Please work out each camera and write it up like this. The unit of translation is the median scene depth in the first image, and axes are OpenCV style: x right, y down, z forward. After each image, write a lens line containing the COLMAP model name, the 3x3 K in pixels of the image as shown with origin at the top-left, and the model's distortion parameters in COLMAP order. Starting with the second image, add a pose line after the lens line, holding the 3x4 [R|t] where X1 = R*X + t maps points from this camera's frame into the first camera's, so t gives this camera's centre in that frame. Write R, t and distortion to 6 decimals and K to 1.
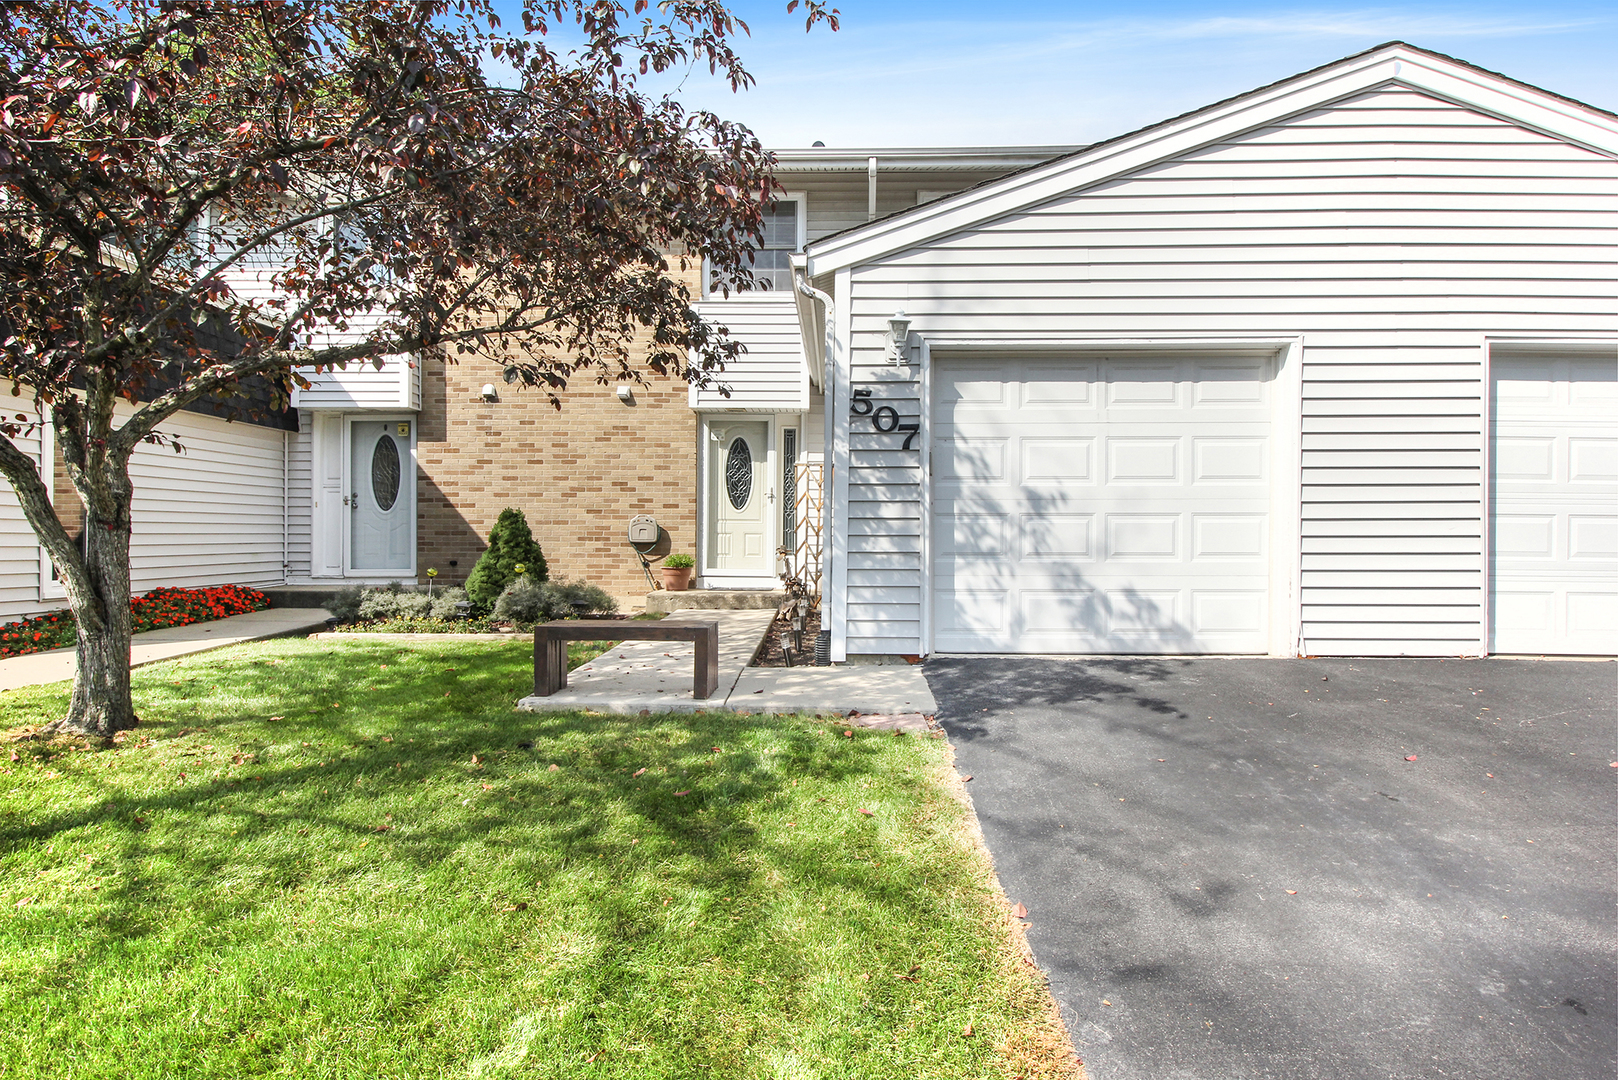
lens RADIAL K [[874.7, 0, 808.9], [0, 874.7, 532.5], [0, 0, 1]] dist [-0.003522, -0.002992]
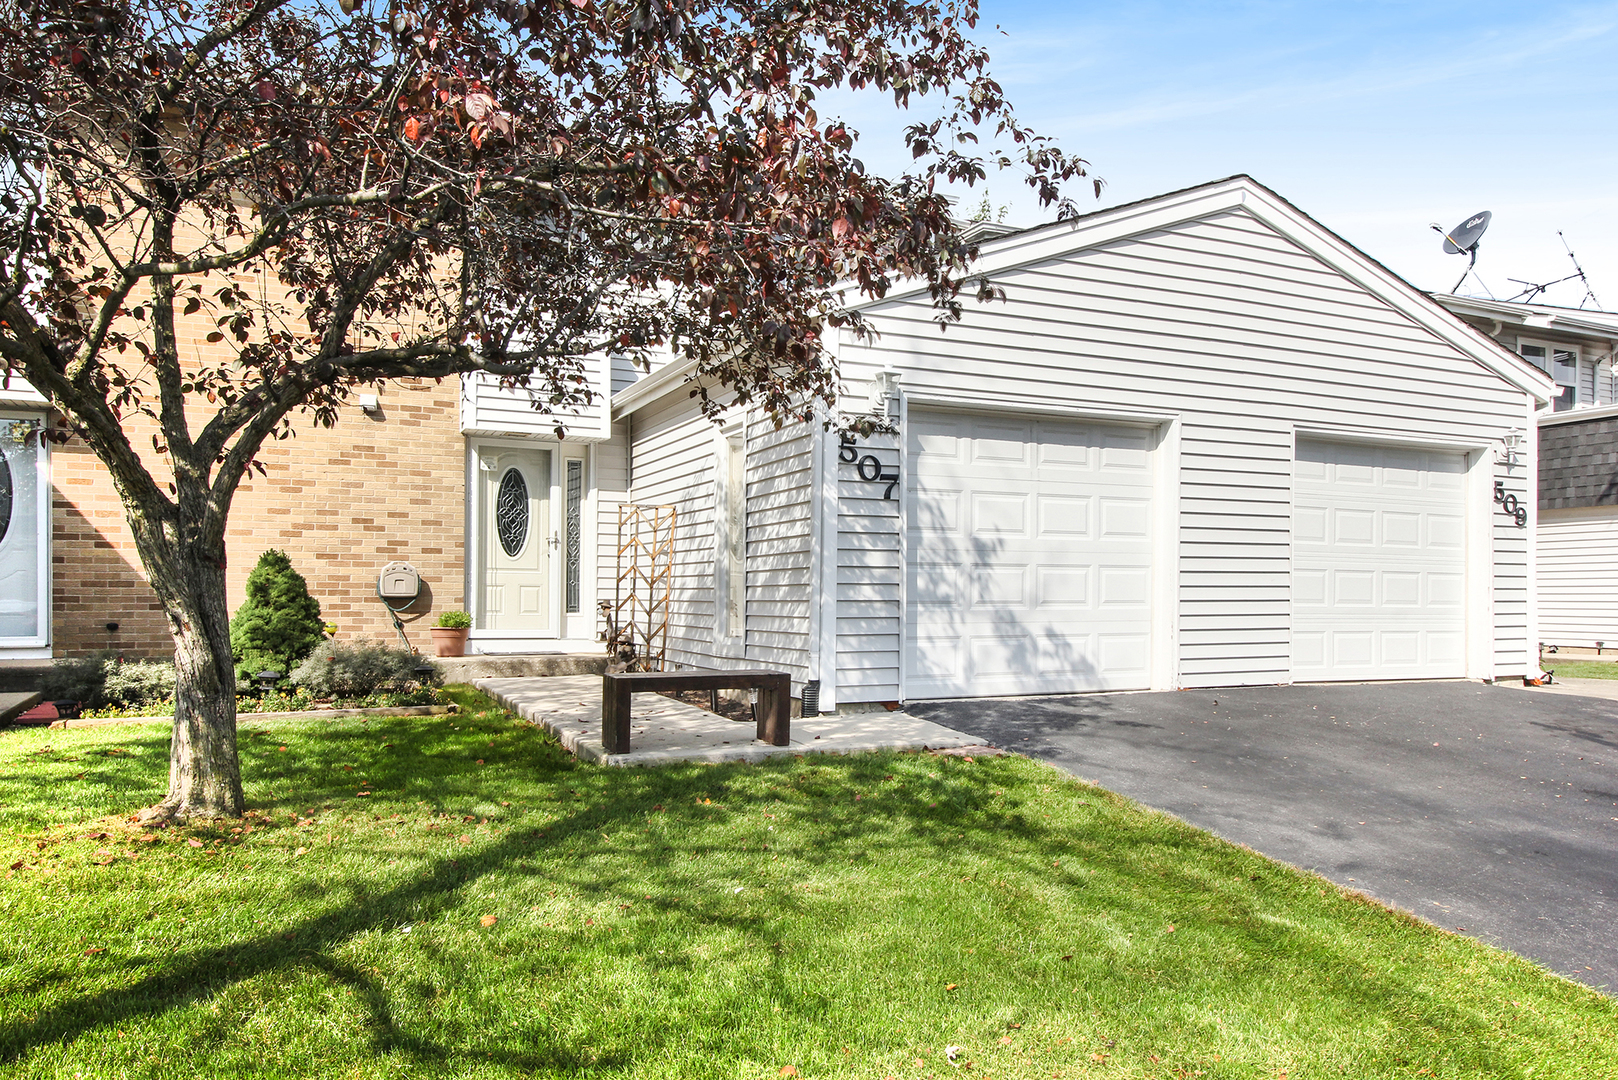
lens RADIAL K [[1149.4, 0, 817.5], [0, 1149.4, 590.9], [0, 0, 1]] dist [0.011542, 0.001685]
pose [[0.891720, 0.000723, 0.452587, -0.545127], [0.000184, 0.999998, -0.001958, 0.013910], [-0.452588, 0.001829, 0.891718, -0.146609]]
